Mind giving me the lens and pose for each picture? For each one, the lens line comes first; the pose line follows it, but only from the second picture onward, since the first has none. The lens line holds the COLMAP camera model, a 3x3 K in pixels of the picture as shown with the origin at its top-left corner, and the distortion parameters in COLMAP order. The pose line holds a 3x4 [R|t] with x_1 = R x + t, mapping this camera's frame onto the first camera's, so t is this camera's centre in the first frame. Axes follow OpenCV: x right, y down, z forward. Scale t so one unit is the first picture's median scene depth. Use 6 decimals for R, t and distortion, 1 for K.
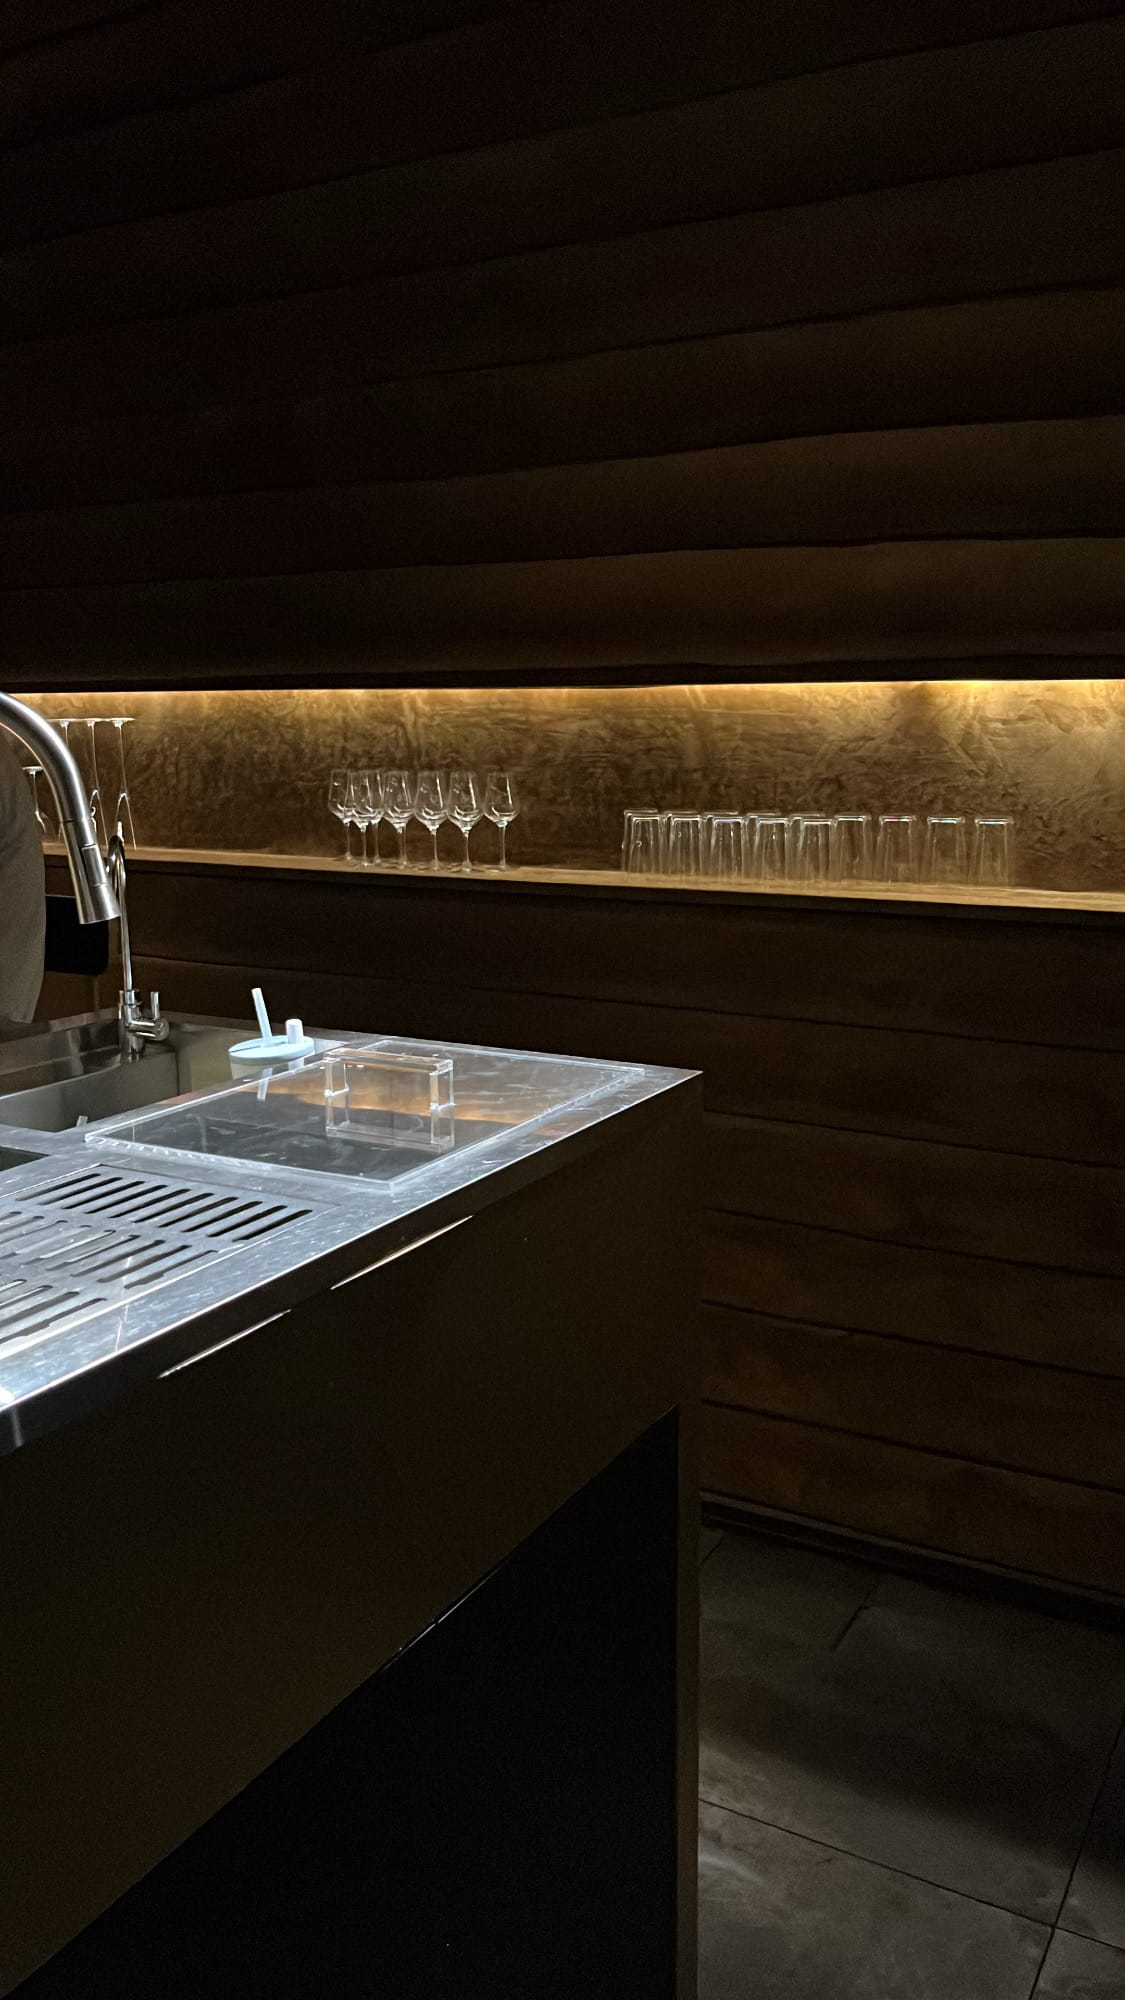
lens RADIAL K [[1609.4, 0, 541.7], [0, 1609.4, 1019.2], [0, 0, 1]] dist [0.044007, -0.070026]
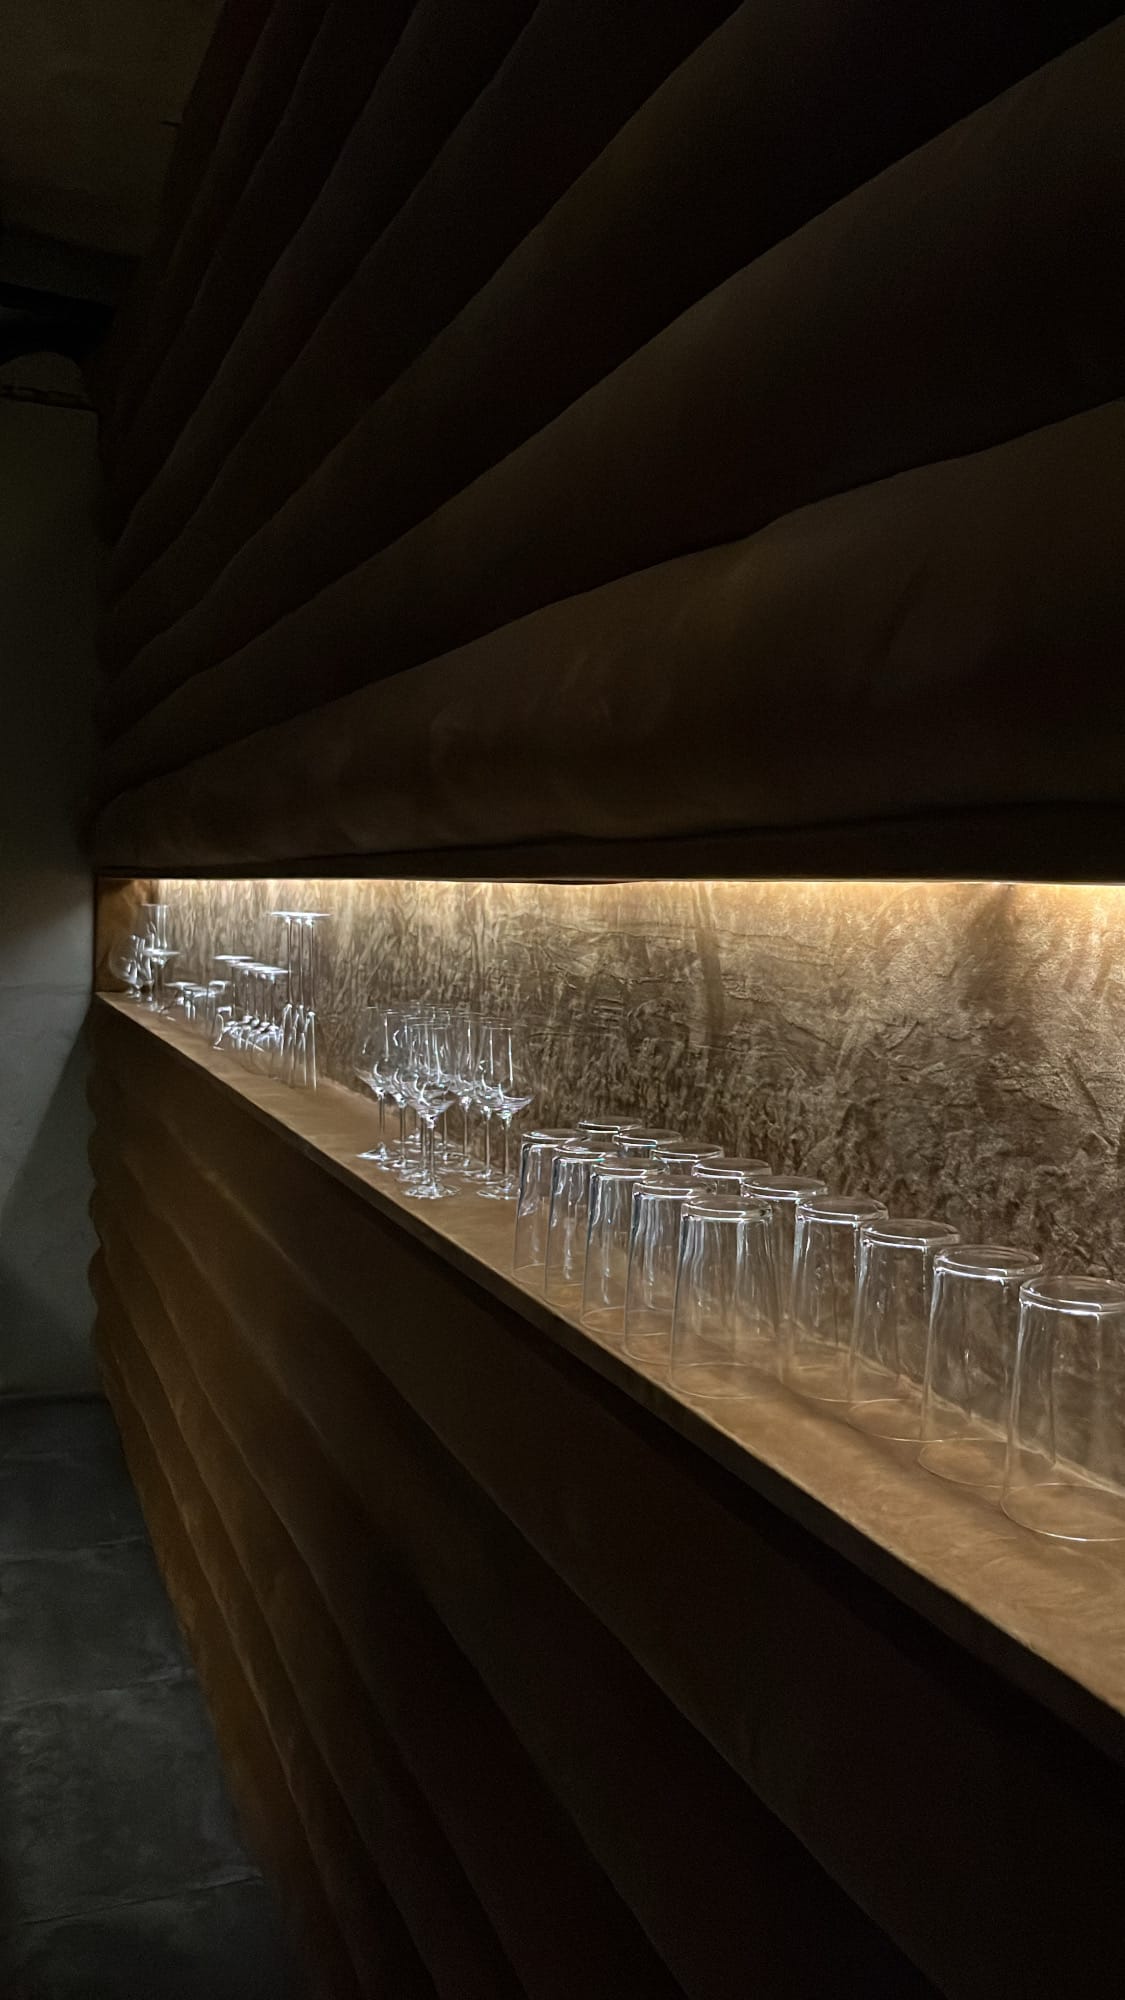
lens RADIAL K [[1609.4, 0, 541.7], [0, 1609.4, 1019.2], [0, 0, 1]] dist [0.044007, -0.070026]
pose [[0.768283, 0.074332, -0.635780, 0.386375], [-0.147086, 0.987158, -0.062326, -0.137301], [0.622982, 0.141398, 0.769350, 0.642521]]
